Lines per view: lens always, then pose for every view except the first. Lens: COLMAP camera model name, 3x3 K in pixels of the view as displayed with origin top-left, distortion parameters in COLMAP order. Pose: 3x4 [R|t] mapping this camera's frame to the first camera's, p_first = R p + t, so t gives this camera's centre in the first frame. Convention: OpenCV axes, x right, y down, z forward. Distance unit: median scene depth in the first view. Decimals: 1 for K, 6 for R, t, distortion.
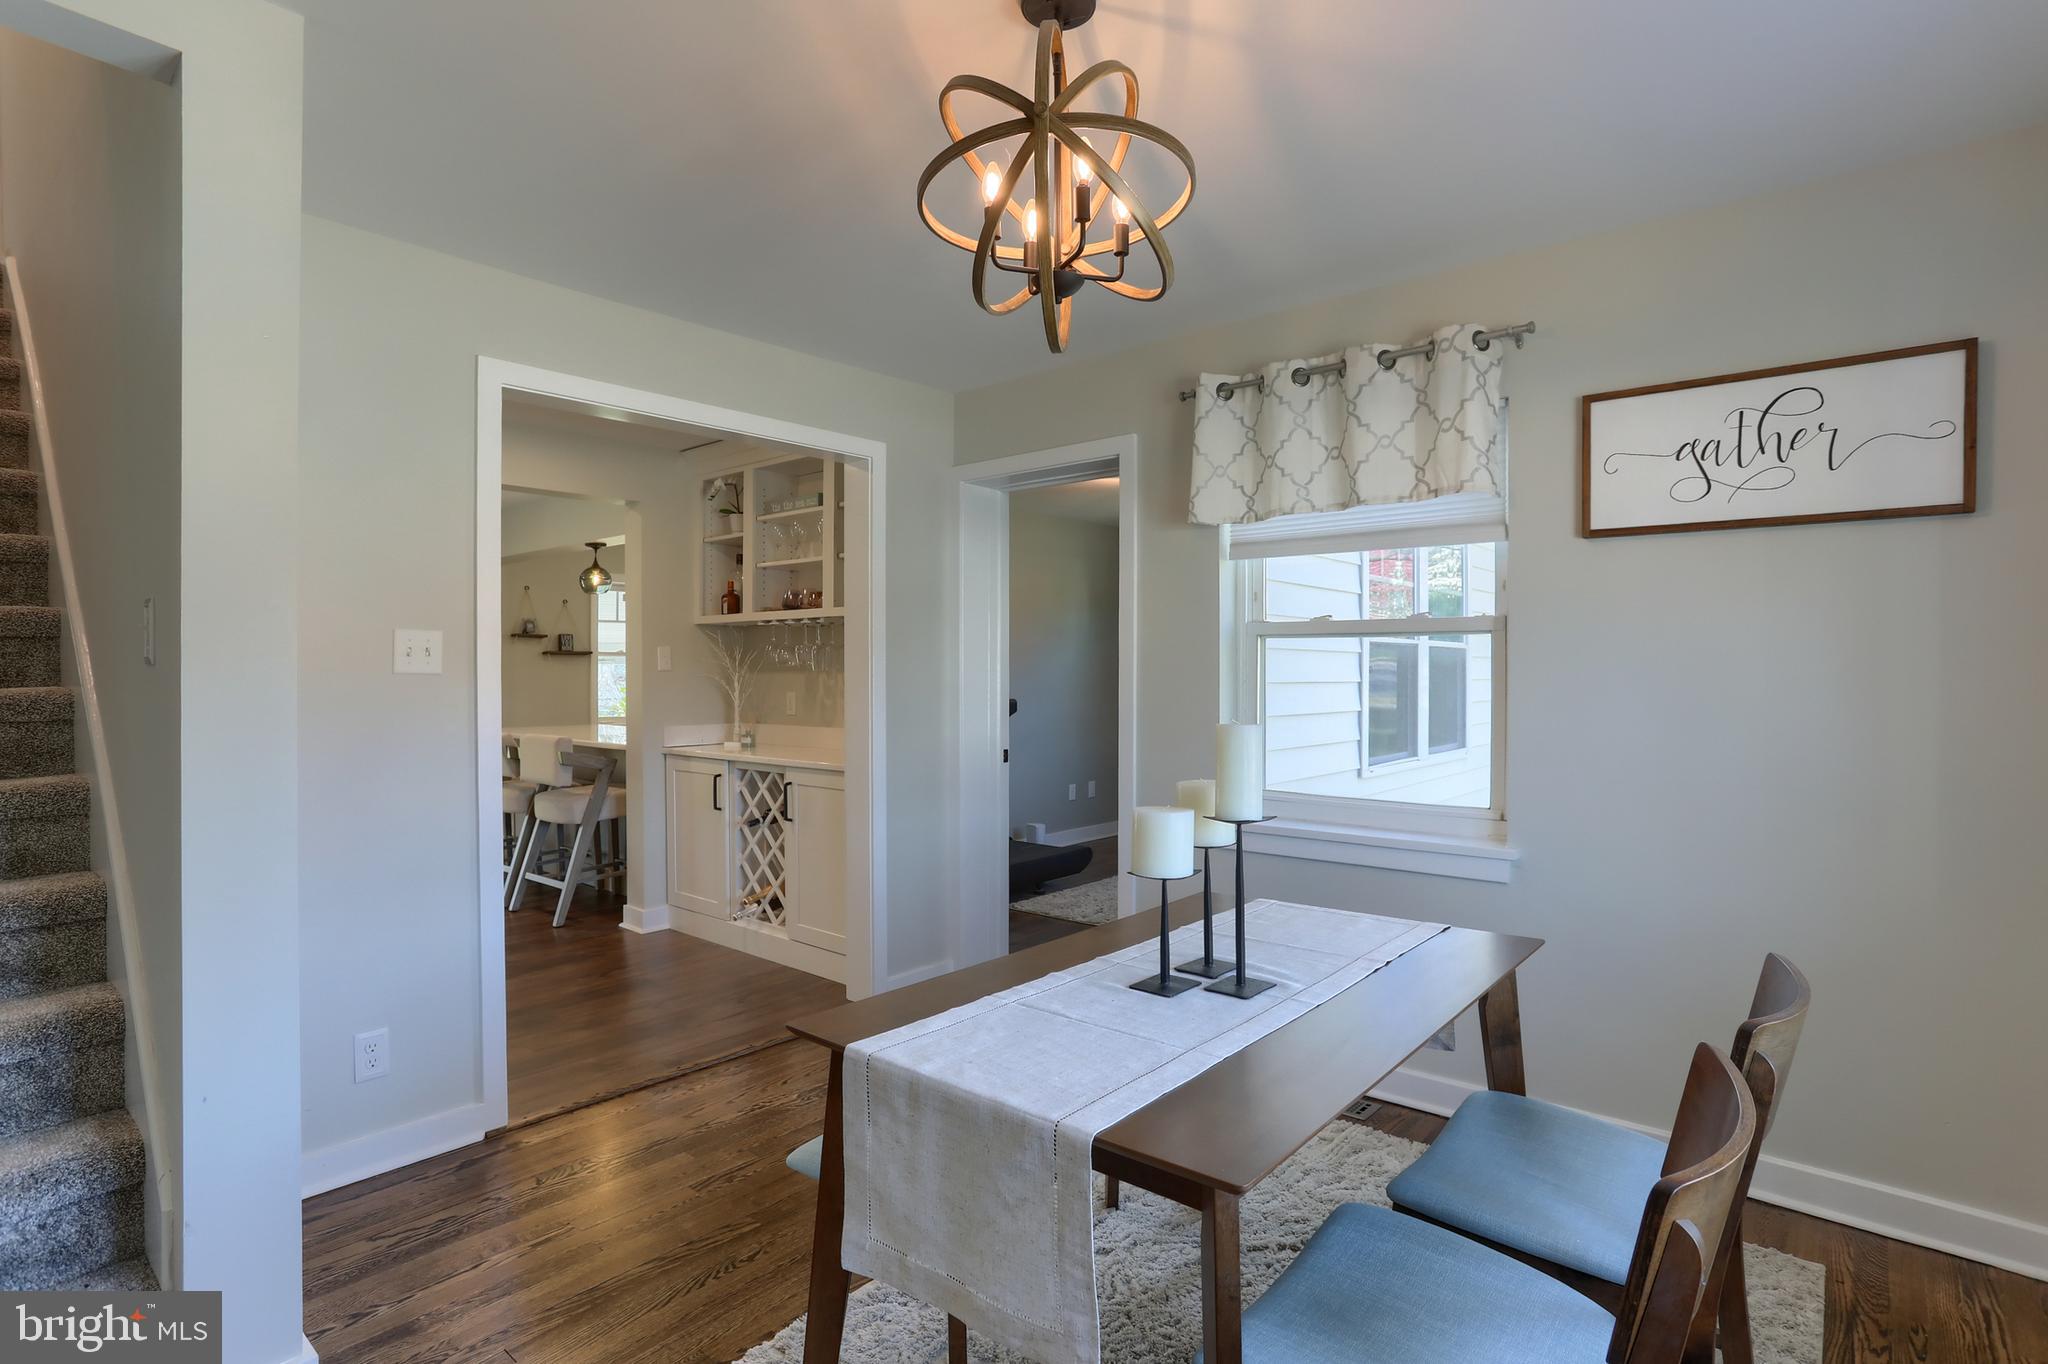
lens RADIAL K [[1027.6, 0, 1016.3], [0, 1027.6, 665.2], [0, 0, 1]] dist [-0.028833, 0.001242]
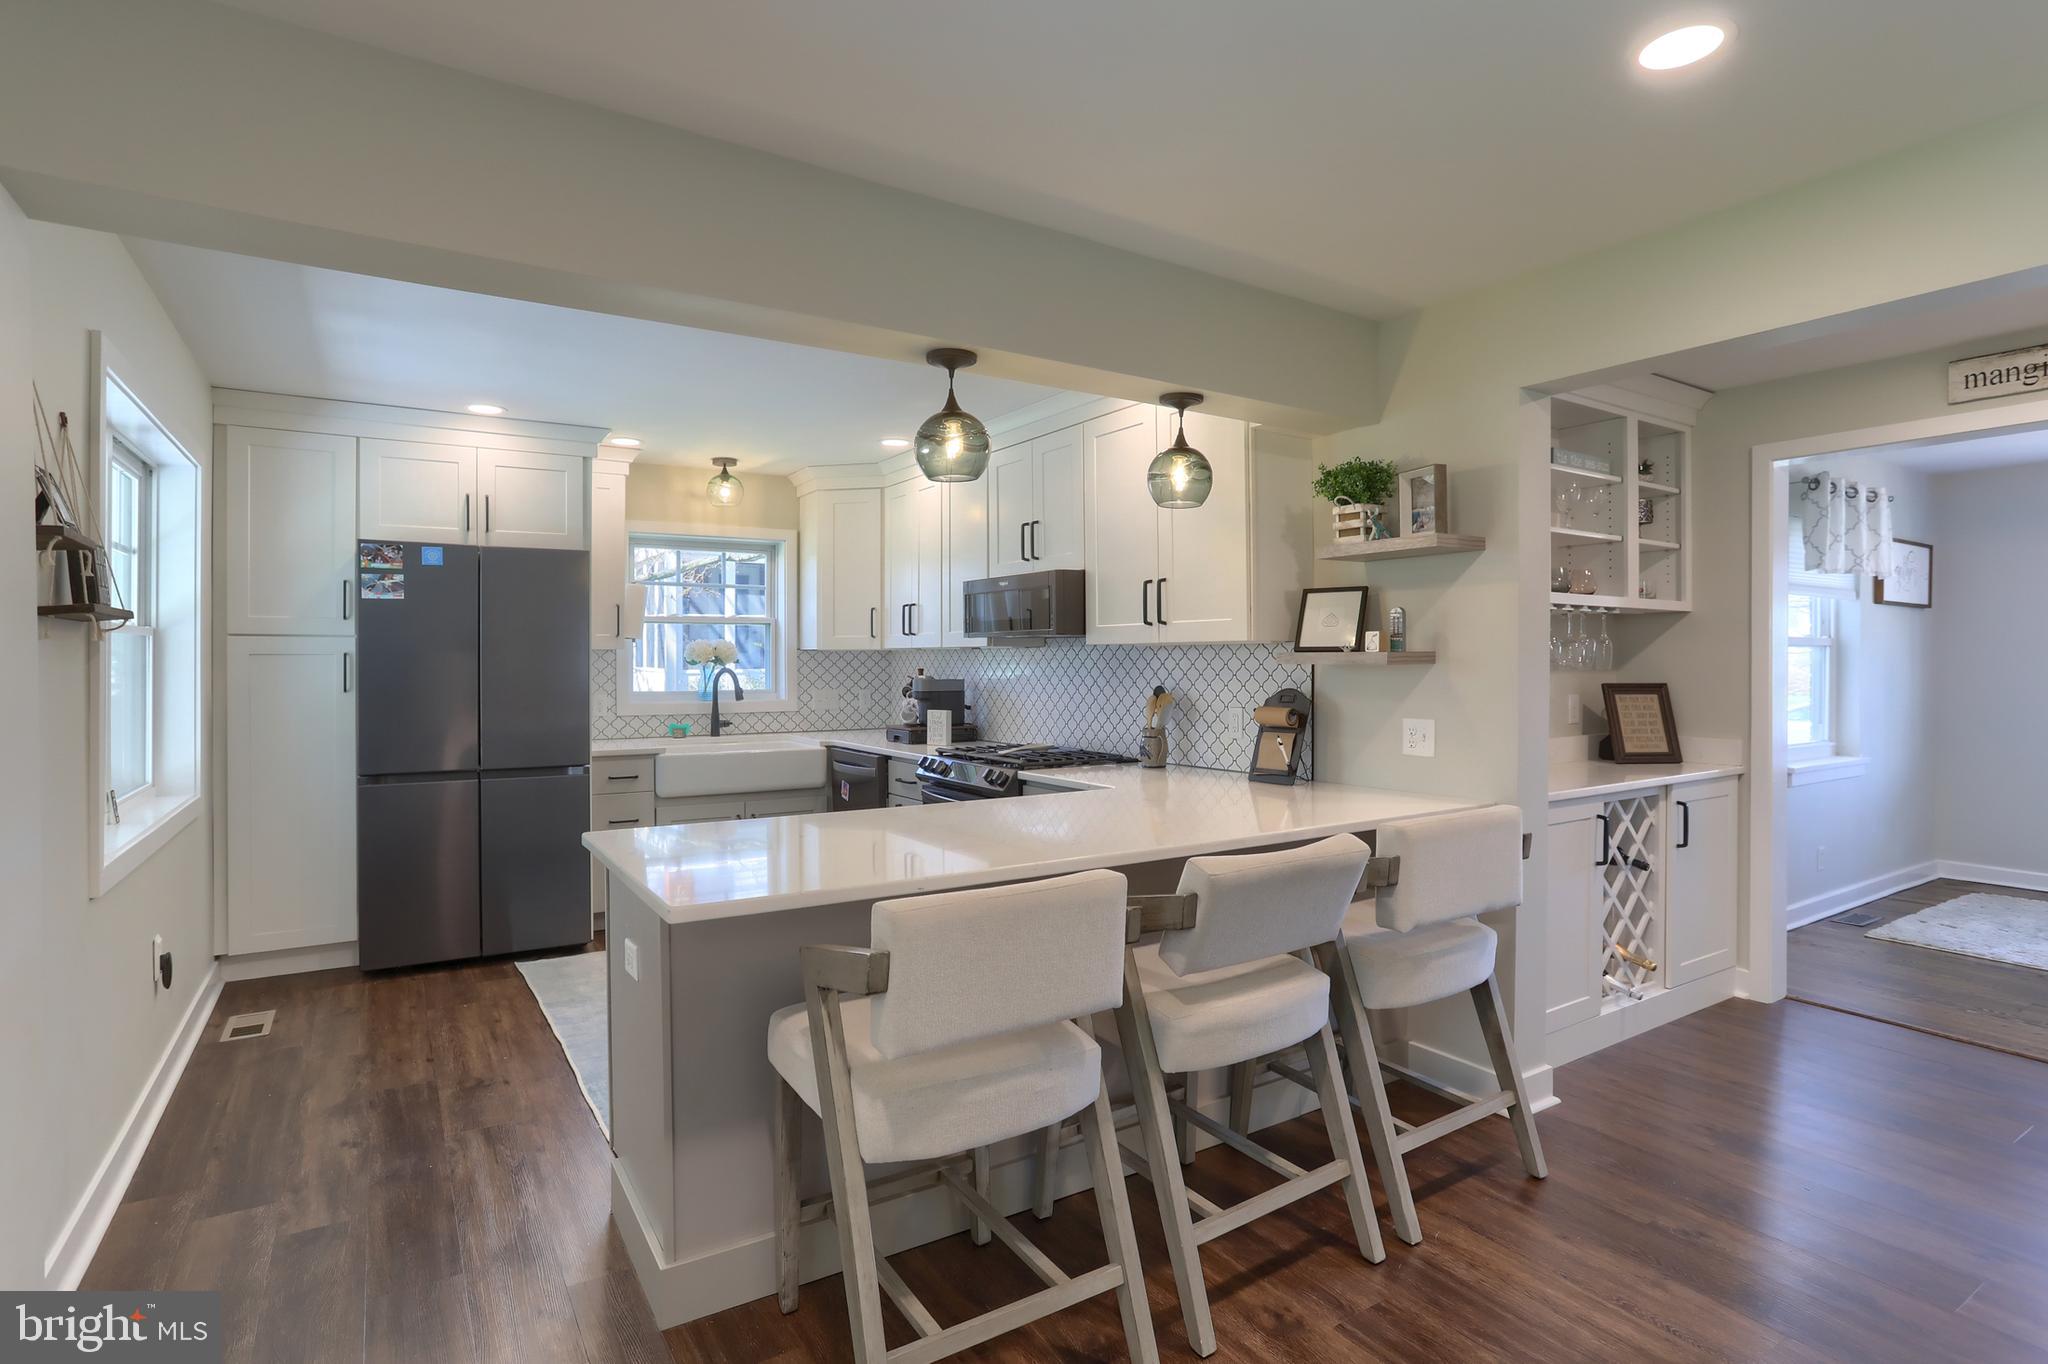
lens RADIAL K [[1027.6, 0, 1016.3], [0, 1027.6, 665.2], [0, 0, 1]] dist [-0.028833, 0.001242]
pose [[0.295469, 0.001943, 0.955350, -0.646026], [-0.003104, 0.999995, -0.001073, 0.001908], [-0.955347, -0.002648, 0.295474, 0.696442]]
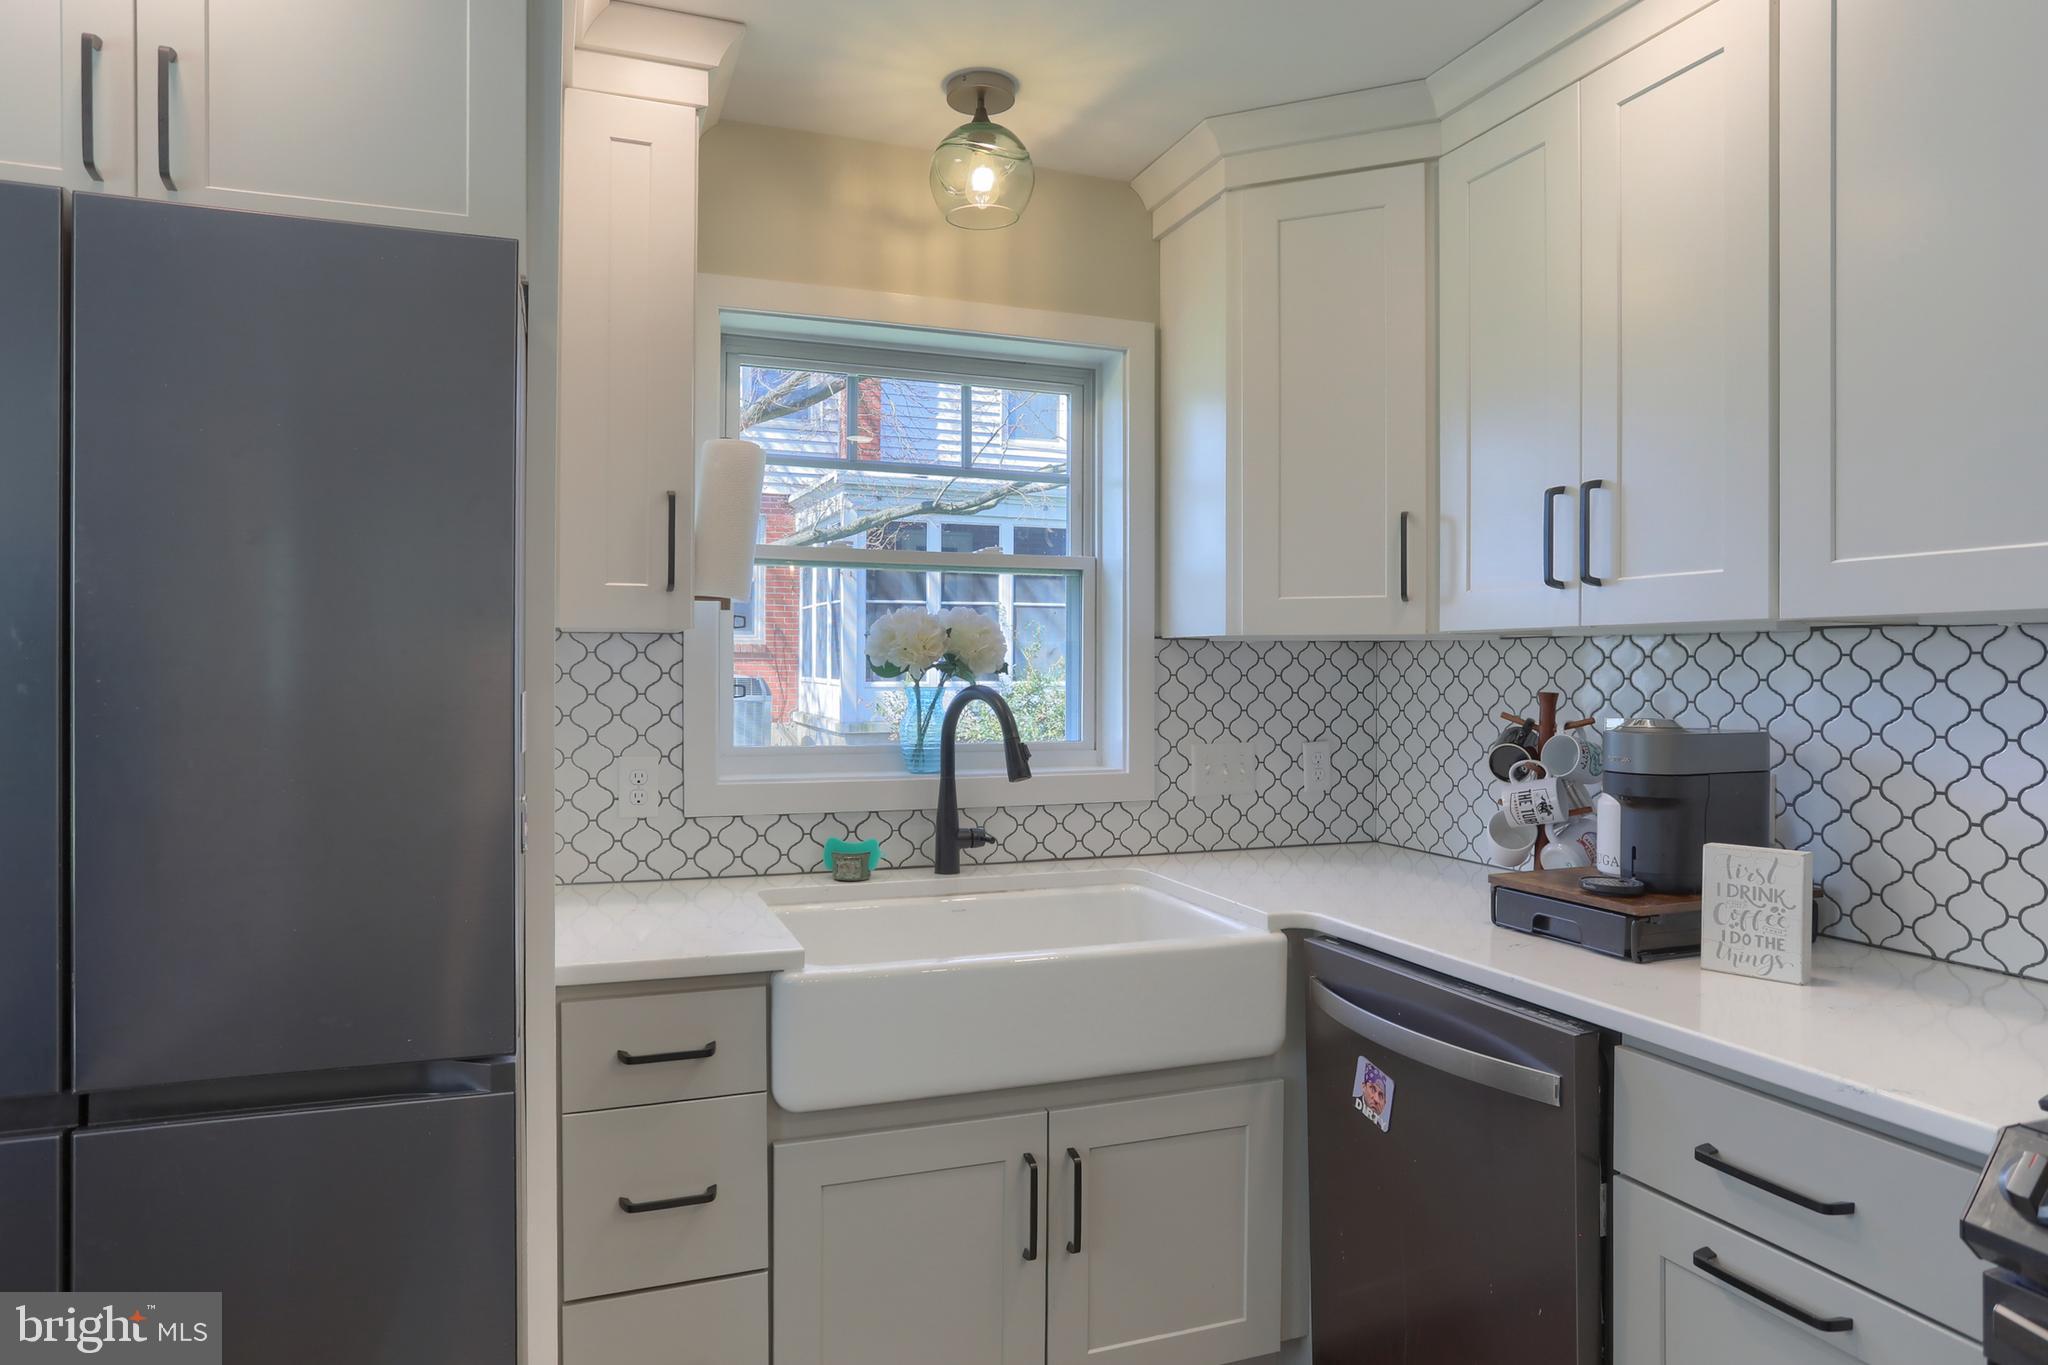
lens RADIAL K [[1260.1, 0, 1024.0], [0, 1260.1, 682.5], [0, 0, 1]] dist [-0.031420, 0.000740]
pose [[0.471917, 0.000410, 0.881643, -0.280150], [-0.010514, 0.999931, 0.005163, 0.001092], [-0.881580, -0.011706, 0.471889, 0.952787]]
